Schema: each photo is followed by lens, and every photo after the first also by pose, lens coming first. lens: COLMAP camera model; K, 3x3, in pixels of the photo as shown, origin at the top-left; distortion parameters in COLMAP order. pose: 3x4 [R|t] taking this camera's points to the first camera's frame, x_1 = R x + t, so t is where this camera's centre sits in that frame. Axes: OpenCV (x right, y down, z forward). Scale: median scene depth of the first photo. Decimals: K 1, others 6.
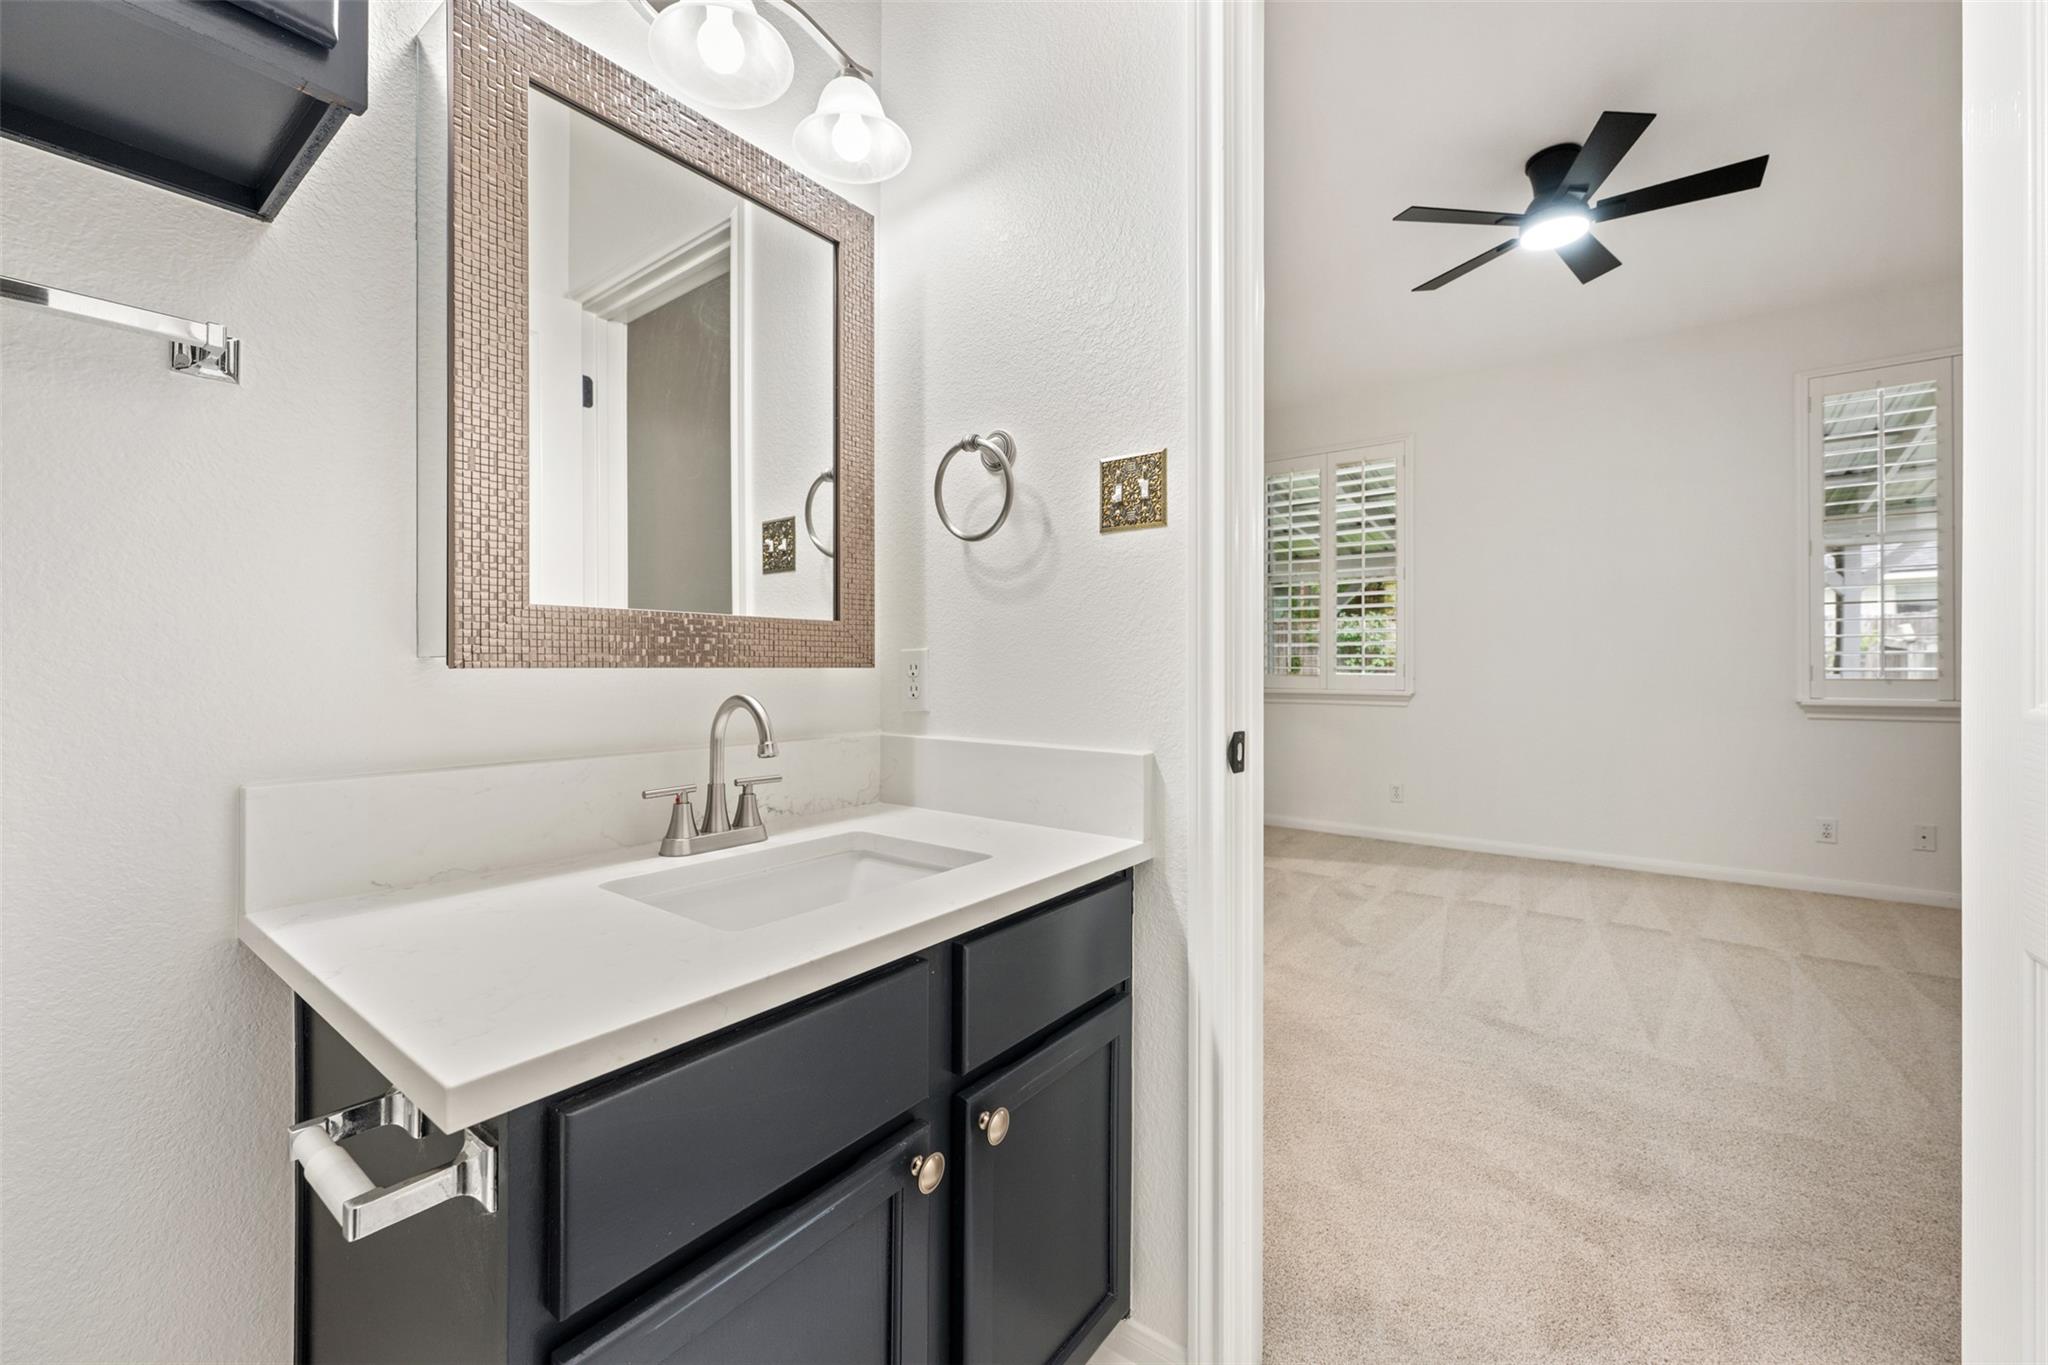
lens RADIAL K [[813.0, 0, 1019.9], [0, 813.0, 665.3], [0, 0, 1]] dist [-0.001102, -0.000041]
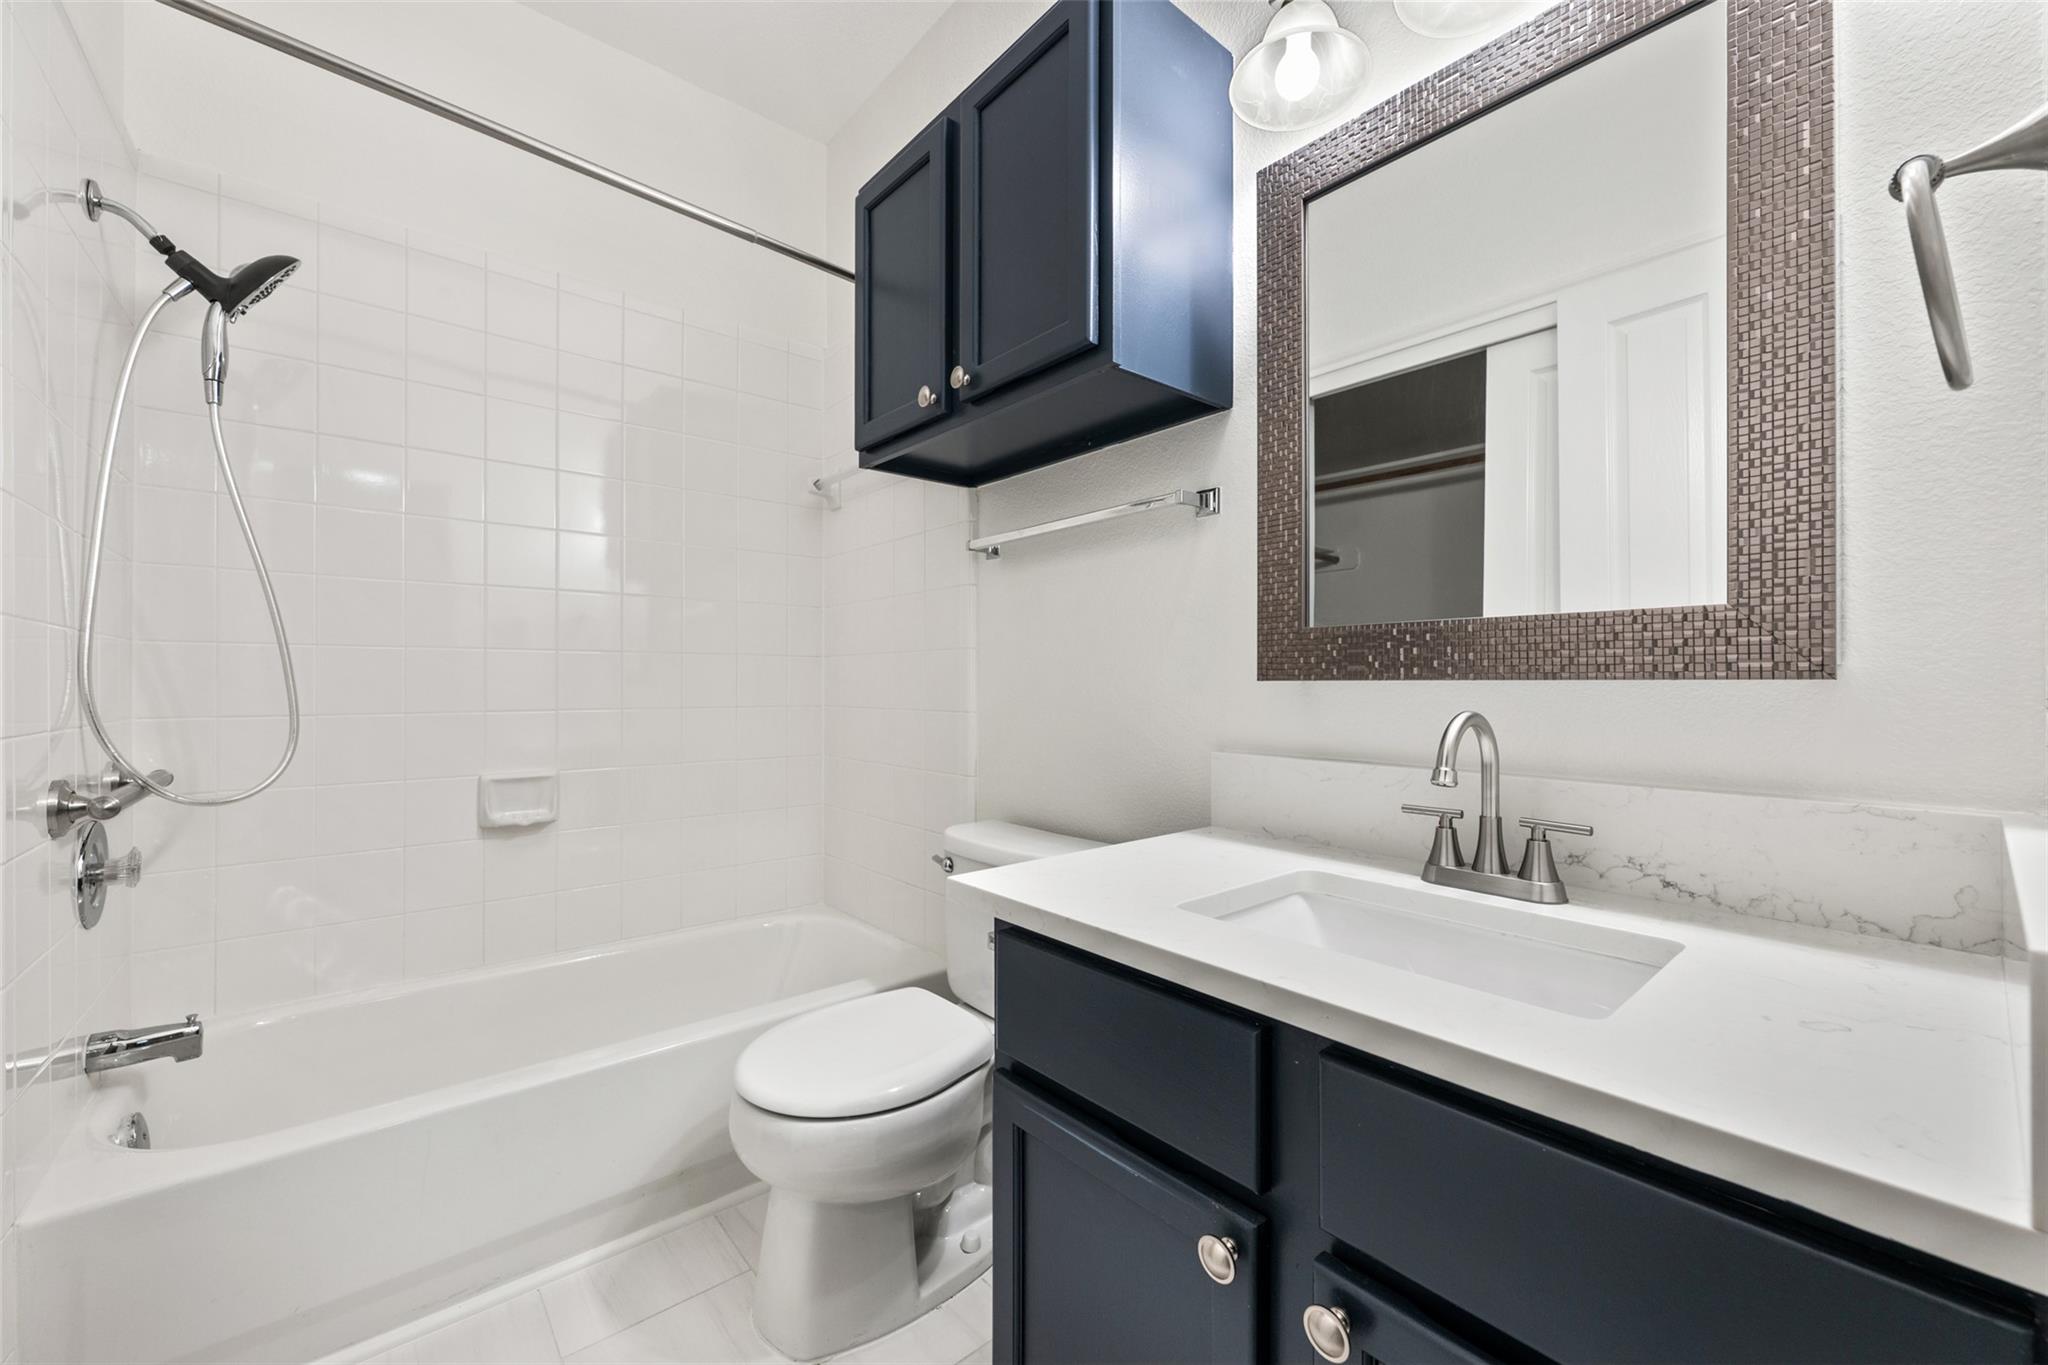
lens RADIAL K [[810.9, 0, 1024.0], [0, 810.9, 682.5], [0, 0, 1]] dist [-0.002044, 0.000214]
pose [[-0.224848, 0.002761, -0.974390, 0.533889], [0.004863, 0.999987, 0.001712, 0.001498], [0.974382, -0.004354, -0.224858, 0.678049]]
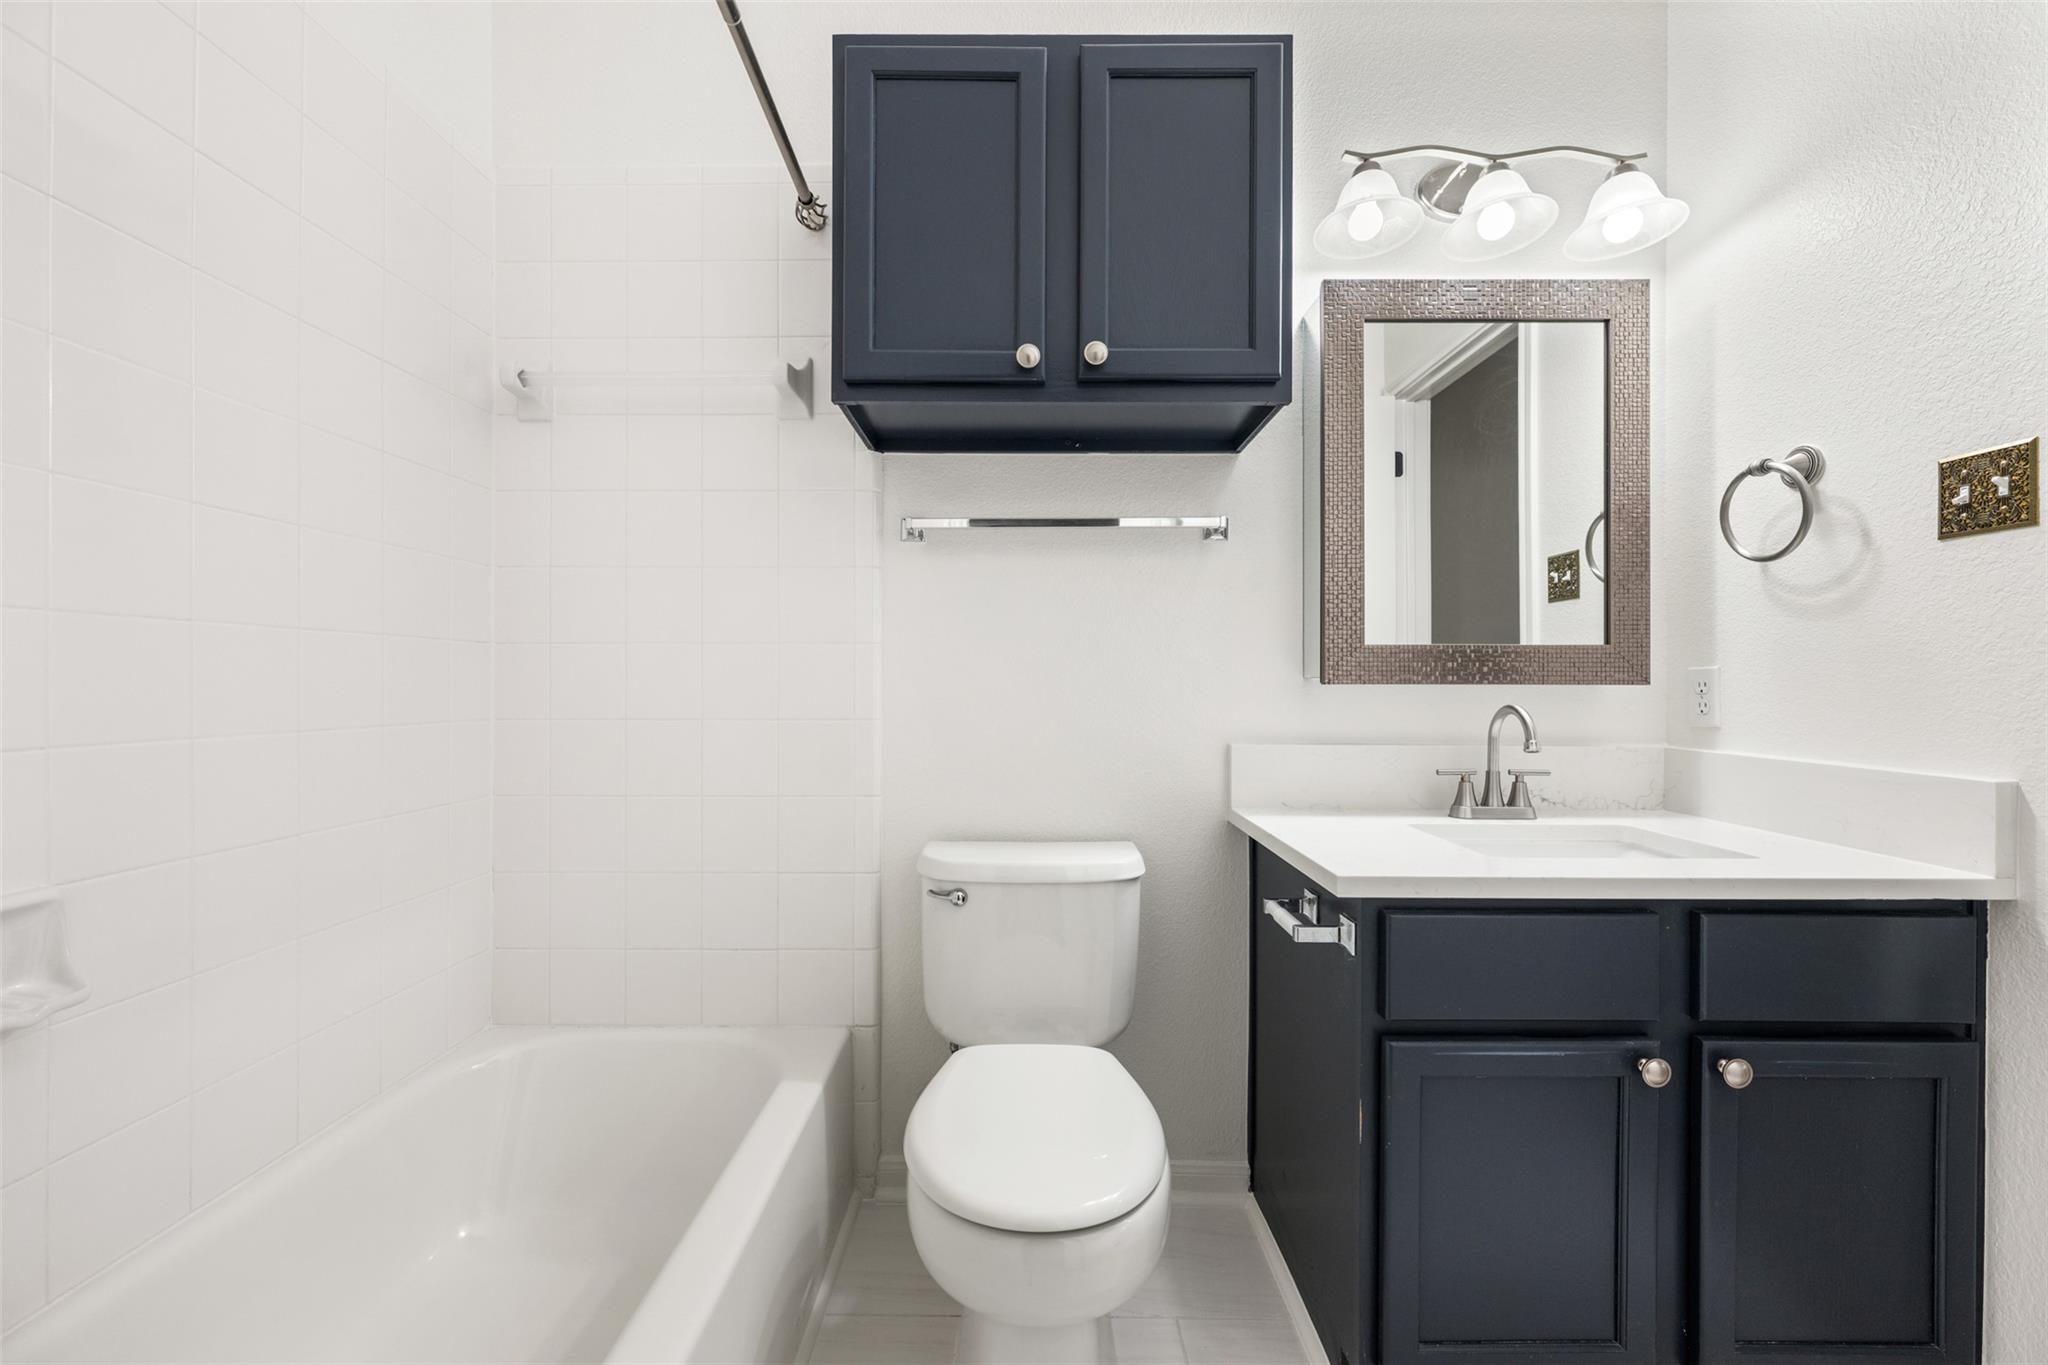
lens RADIAL K [[810.9, 0, 1024.0], [0, 810.9, 682.5], [0, 0, 1]] dist [-0.002044, 0.000214]
pose [[0.604817, 0.000936, -0.796364, 0.211991], [-0.000341, 1.000000, 0.000916, -0.001173], [0.796364, -0.000283, 0.604817, -0.402900]]
